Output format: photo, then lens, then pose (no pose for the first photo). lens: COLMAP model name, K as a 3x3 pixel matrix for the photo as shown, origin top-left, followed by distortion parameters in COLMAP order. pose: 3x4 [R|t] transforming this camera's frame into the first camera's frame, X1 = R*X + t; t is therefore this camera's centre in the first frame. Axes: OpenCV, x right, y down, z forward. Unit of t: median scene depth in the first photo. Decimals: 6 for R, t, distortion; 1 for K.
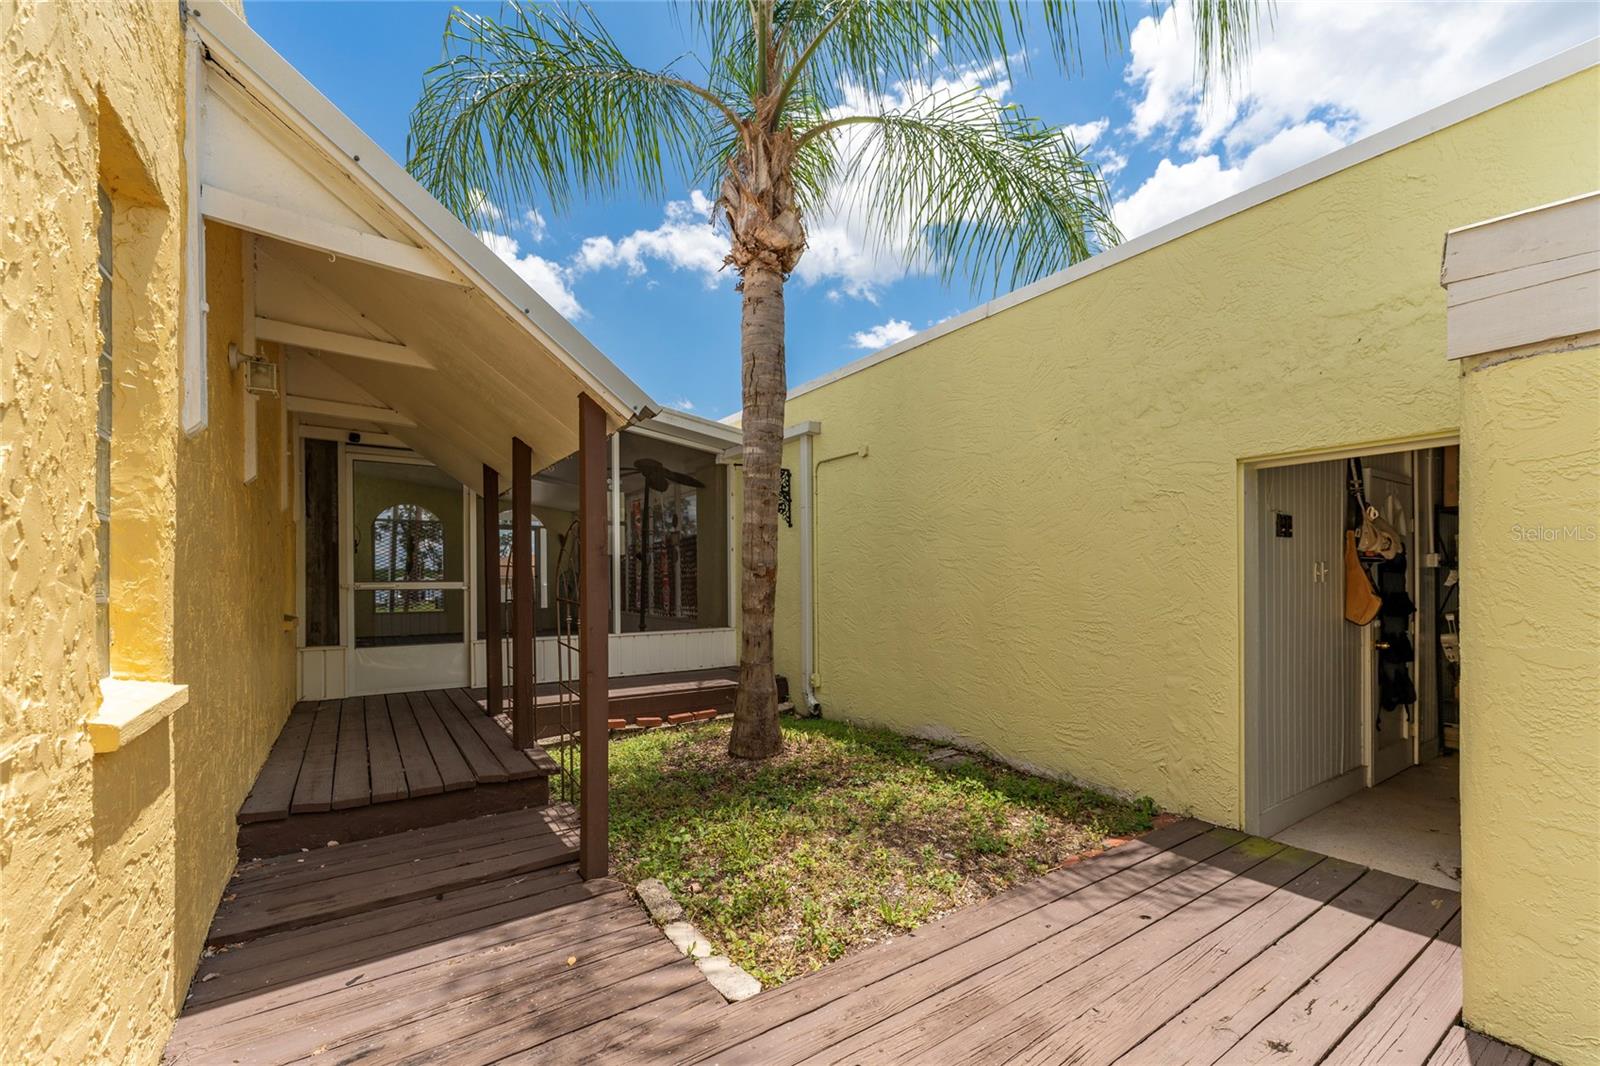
lens RADIAL K [[655.6, 0, 801.3], [0, 655.6, 582.0], [0, 0, 1]] dist [-0.007412, 0.000538]
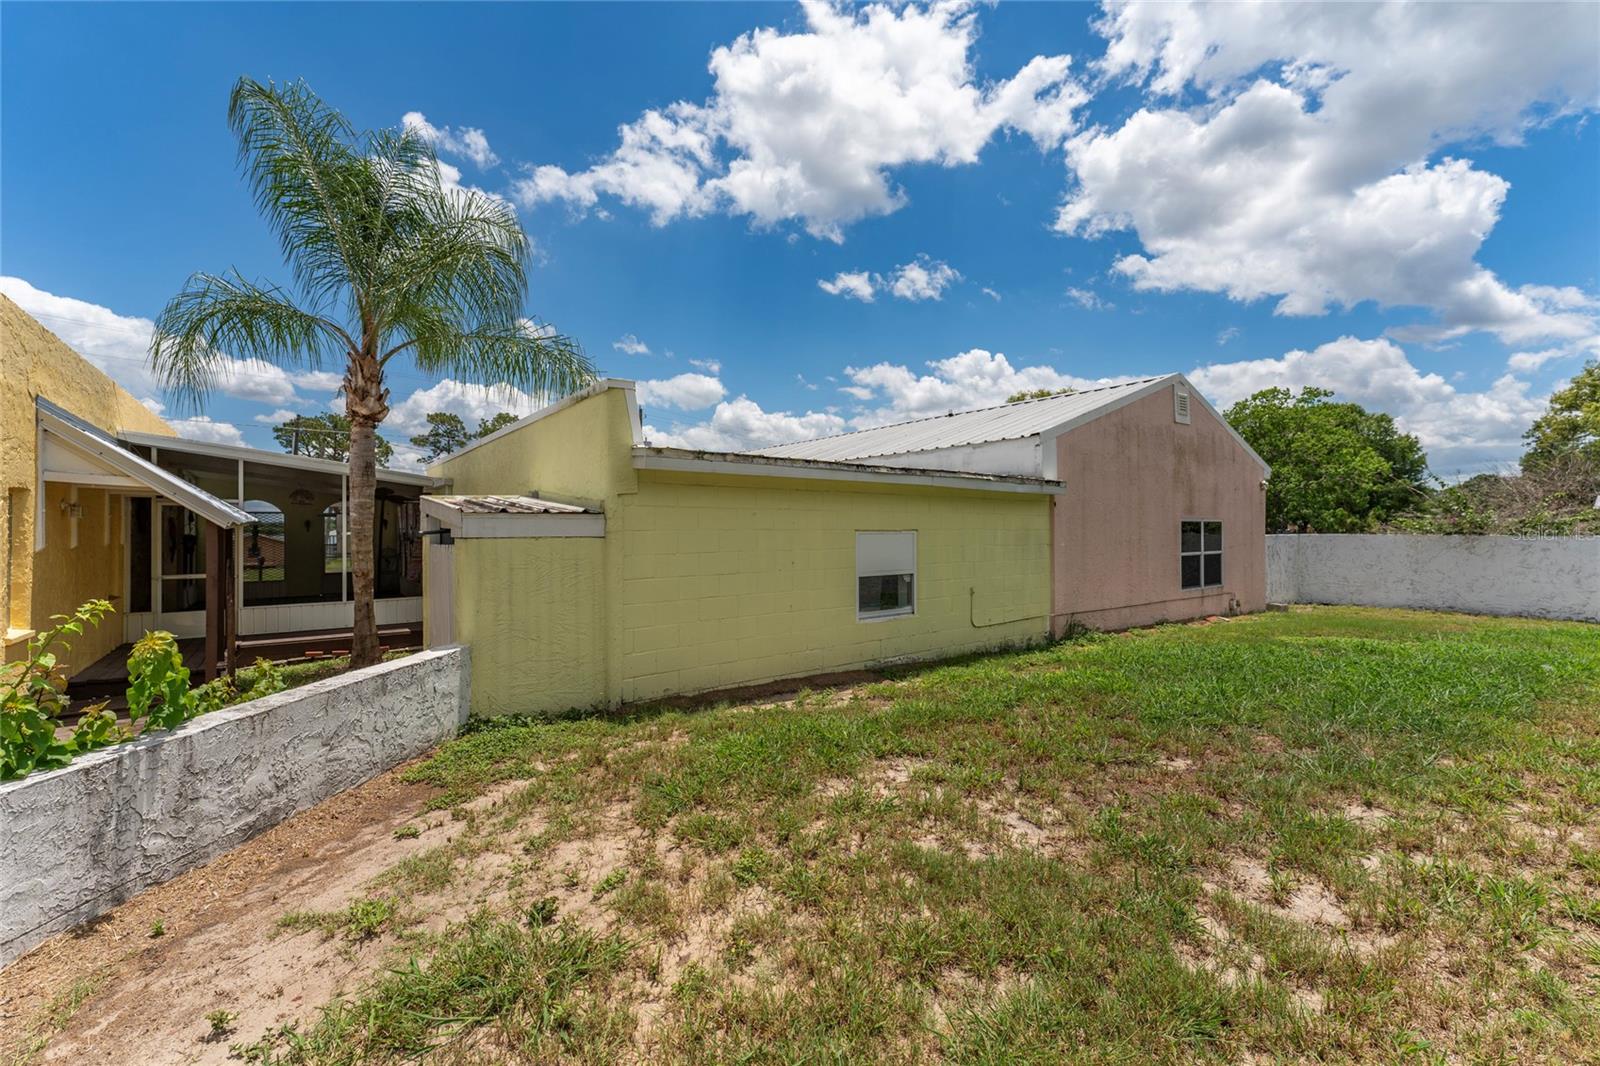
lens RADIAL K [[655.6, 0, 802.4], [0, 655.6, 525.6], [0, 0, 1]] dist [-0.007412, 0.000538]
pose [[0.997935, -0.000978, 0.064225, 2.093687], [0.001559, 0.999958, -0.008988, -0.258828], [-0.064214, 0.009070, 0.997895, -1.951474]]
